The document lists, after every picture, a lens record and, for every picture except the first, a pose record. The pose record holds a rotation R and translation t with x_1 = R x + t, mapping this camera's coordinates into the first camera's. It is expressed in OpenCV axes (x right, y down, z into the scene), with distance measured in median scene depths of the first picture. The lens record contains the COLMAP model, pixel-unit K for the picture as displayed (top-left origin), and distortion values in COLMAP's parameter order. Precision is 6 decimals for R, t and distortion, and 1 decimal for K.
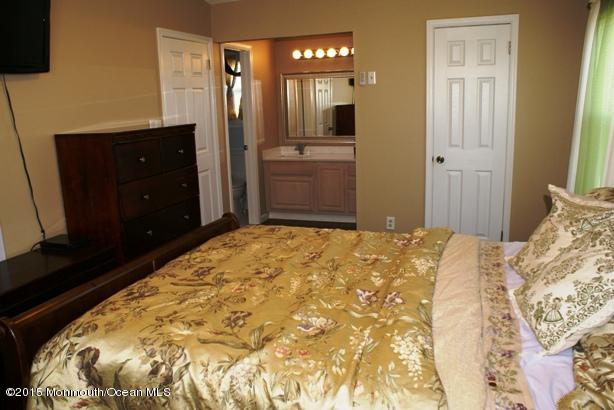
lens RADIAL K [[485.1, 0, 306.9], [0, 485.1, 205.2], [0, 0, 1]] dist [-0.125503, 0.099760]
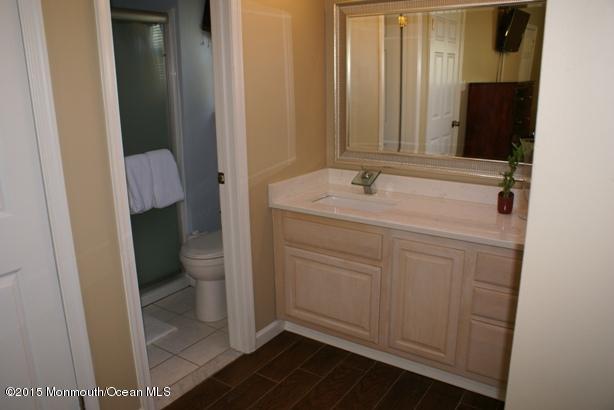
lens RADIAL K [[485.1, 0, 307.4], [0, 485.1, 204.3], [0, 0, 1]] dist [-0.125503, 0.099760]
pose [[0.963150, 0.089230, -0.253731, 0.046089], [-0.077285, 0.995397, 0.056681, -0.116798], [0.257621, -0.034983, 0.965613, 0.576452]]
